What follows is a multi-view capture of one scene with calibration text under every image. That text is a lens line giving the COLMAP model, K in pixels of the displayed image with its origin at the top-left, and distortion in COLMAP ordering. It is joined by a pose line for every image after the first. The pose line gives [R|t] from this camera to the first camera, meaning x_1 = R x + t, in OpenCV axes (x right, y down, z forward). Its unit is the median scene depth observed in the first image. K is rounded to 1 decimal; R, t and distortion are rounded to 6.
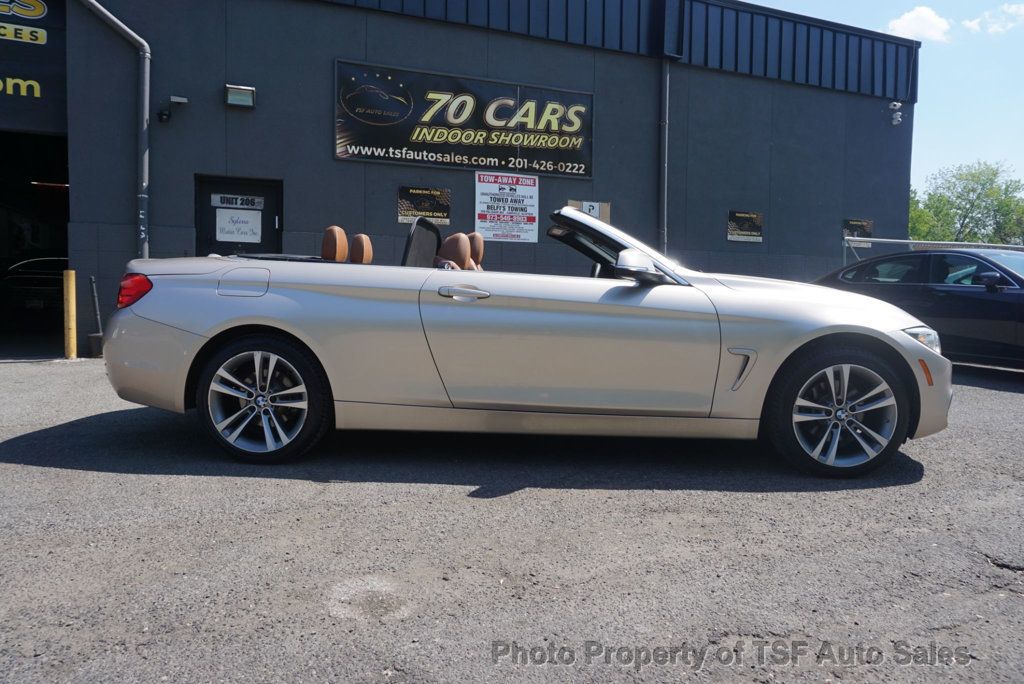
lens RADIAL K [[693.3, 0, 515.8], [0, 693.3, 361.9], [0, 0, 1]] dist [-0.029341, 0.013439]
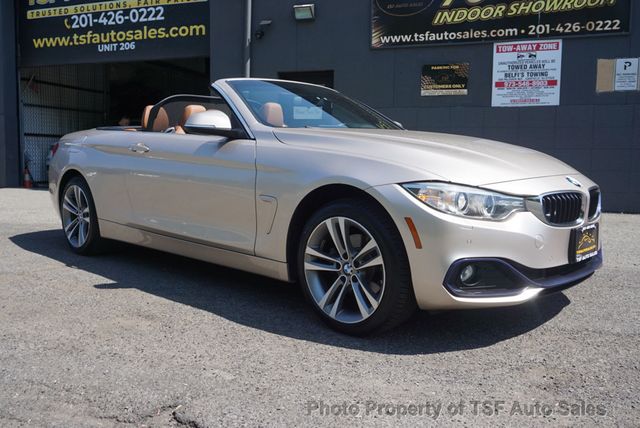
lens RADIAL K [[579.0, 0, 318.6], [0, 579.0, 230.3], [0, 0, 1]] dist [-0.016046, 0.014828]
pose [[0.735935, 0.080187, -0.672287, 0.385008], [-0.066508, 0.996721, 0.046080, -0.004726], [0.673778, 0.010800, 0.738855, 0.146093]]
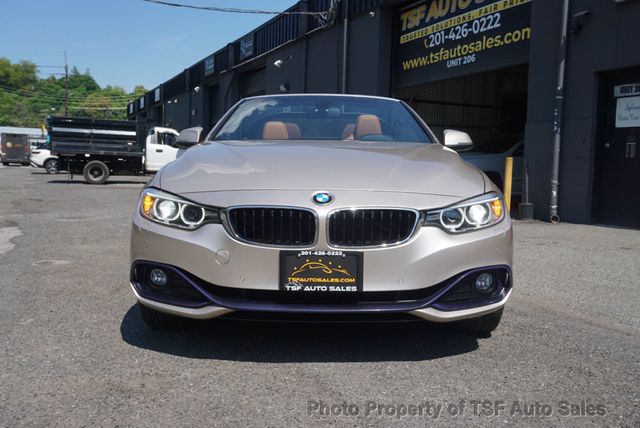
lens RADIAL K [[658.1, 0, 316.5], [0, 658.1, 214.1], [0, 0, 1]] dist [0.006805, 0.000000]
pose [[0.004092, 0.056803, -0.998377, 0.578458], [-0.119590, 0.991248, 0.055907, -0.035958], [0.992815, 0.119167, 0.010849, 0.482858]]
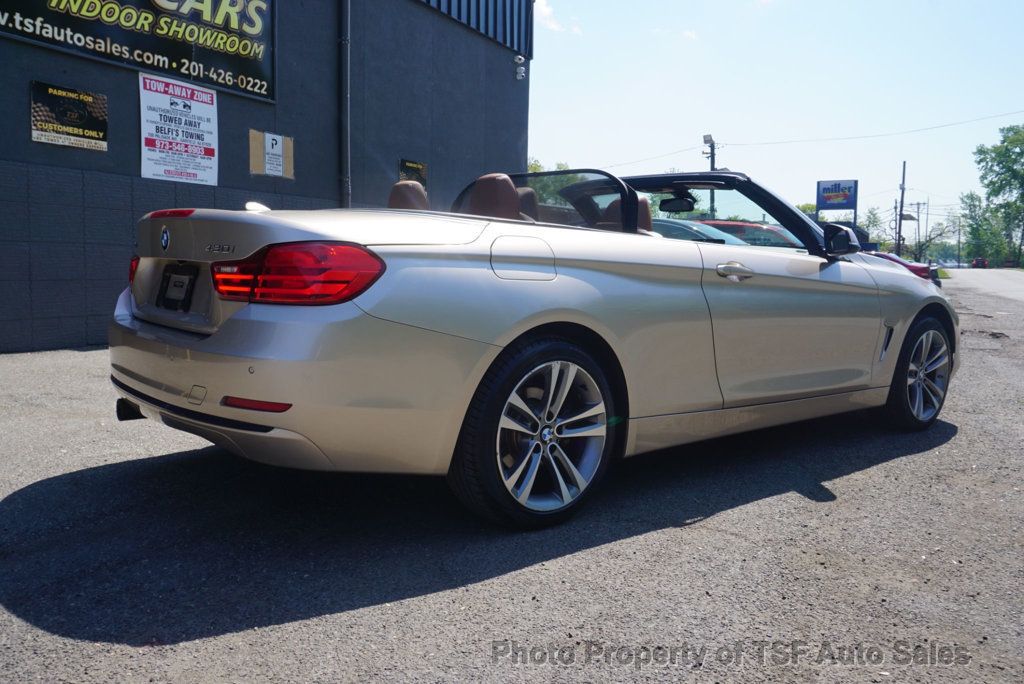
lens RADIAL K [[861.9, 0, 517.8], [0, 861.9, 345.5], [0, 0, 1]] dist [0.017399, -0.012378]
pose [[0.732649, -0.068901, 0.677110, -0.379444], [0.060639, 0.997514, 0.035892, -0.024716], [-0.677900, 0.014763, 0.735006, 0.159112]]
